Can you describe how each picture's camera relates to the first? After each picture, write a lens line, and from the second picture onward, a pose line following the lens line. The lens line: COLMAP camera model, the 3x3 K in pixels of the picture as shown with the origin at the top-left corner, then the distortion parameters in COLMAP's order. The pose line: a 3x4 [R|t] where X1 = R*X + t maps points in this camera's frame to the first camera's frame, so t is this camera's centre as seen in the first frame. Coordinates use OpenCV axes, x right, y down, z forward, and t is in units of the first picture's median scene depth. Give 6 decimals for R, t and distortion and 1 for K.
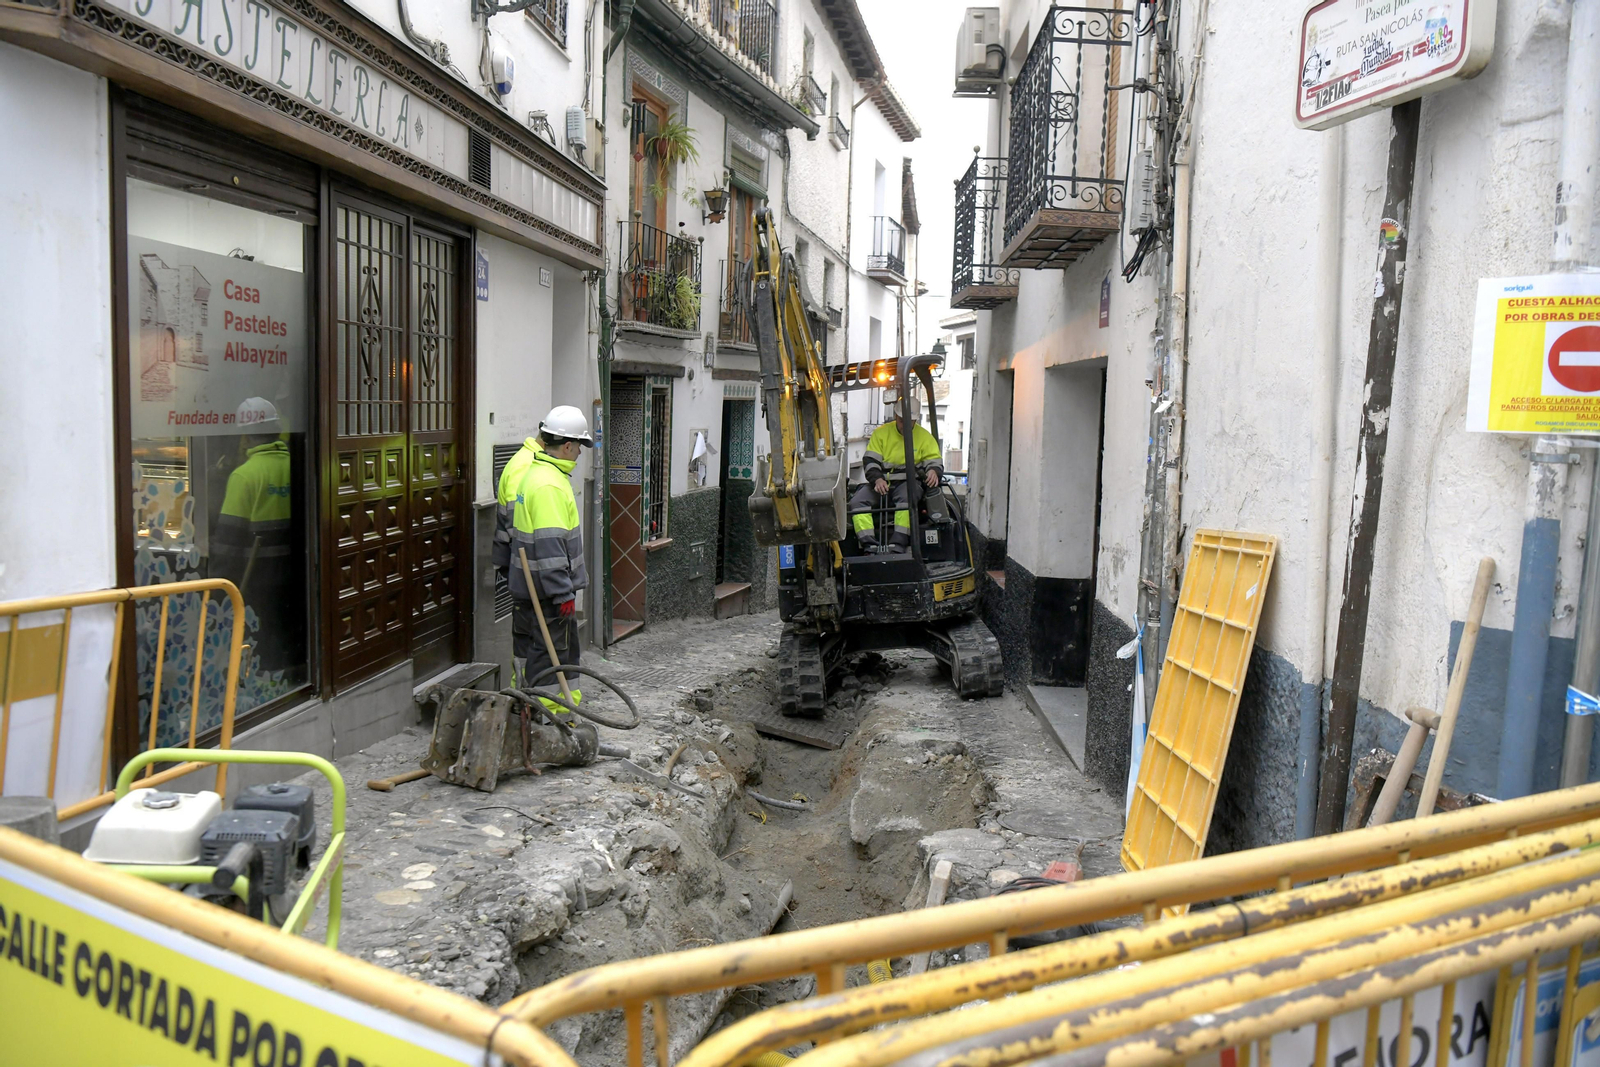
lens RADIAL K [[1183.7, 0, 798.8], [0, 1183.7, 522.2], [0, 0, 1]] dist [-0.037694, 0.004186]
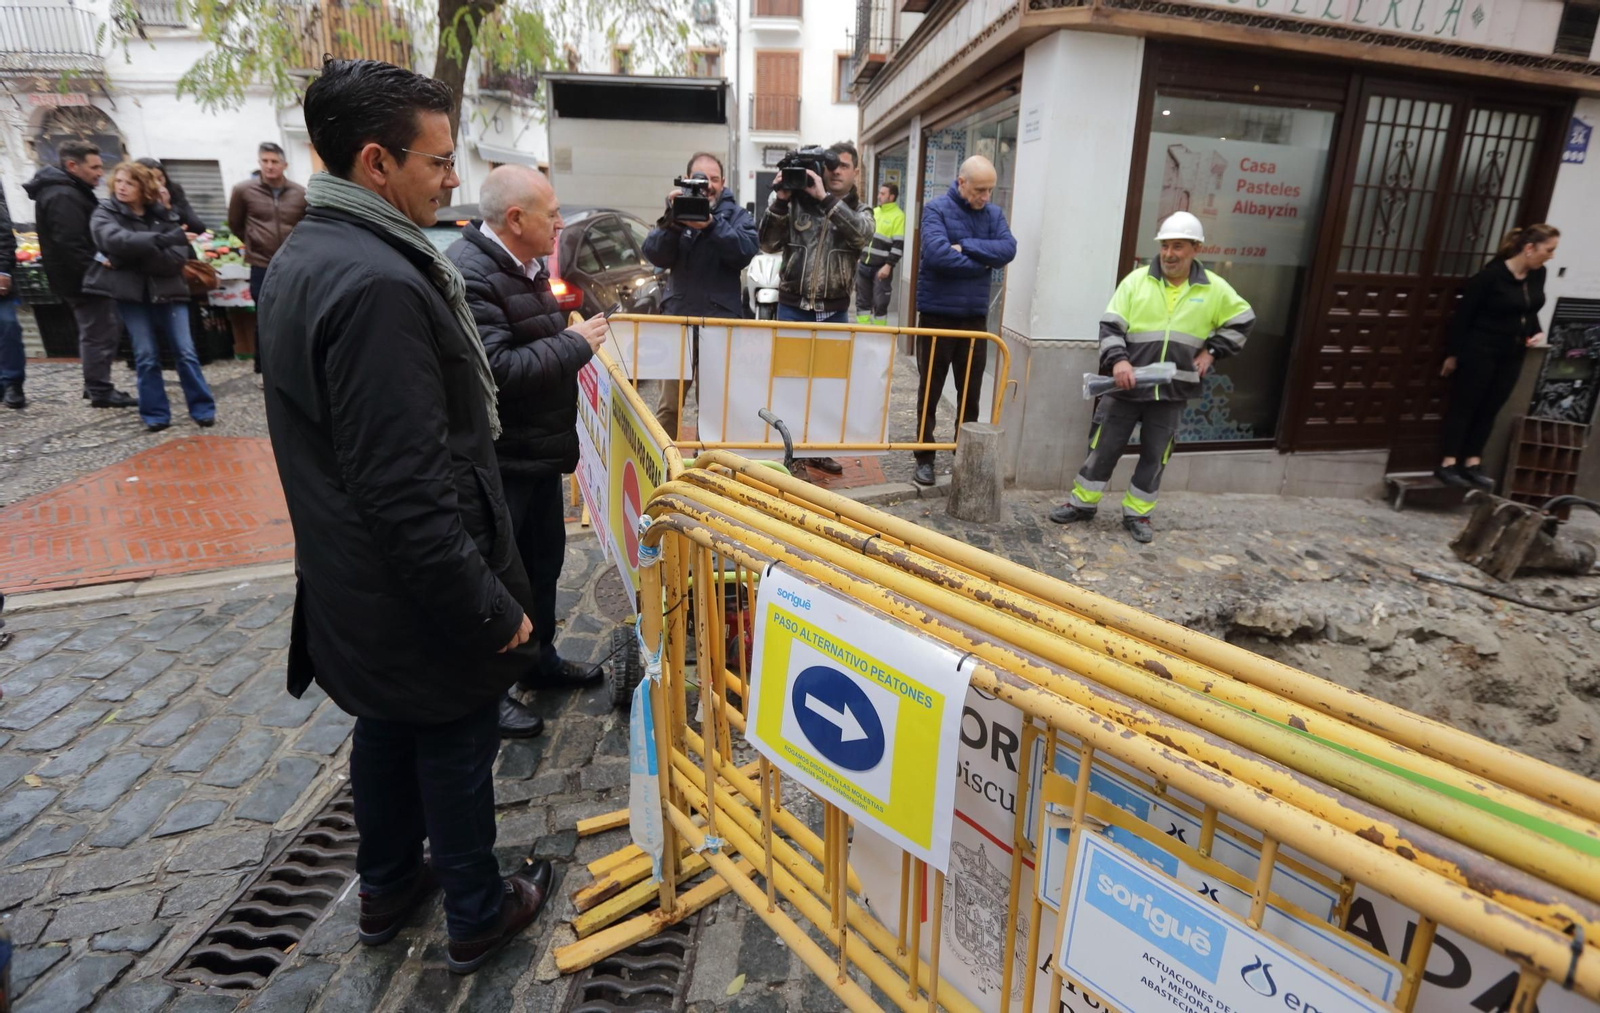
lens RADIAL K [[799.0, 0, 874.8], [0, 799.0, 448.0], [0, 0, 1]] dist [-0.008617, 0.000692]
pose [[0.366974, 0.251246, -0.895659, 0.345101], [-0.134306, 0.967057, 0.216246, -0.001610], [0.920485, 0.040936, 0.388628, 0.163582]]
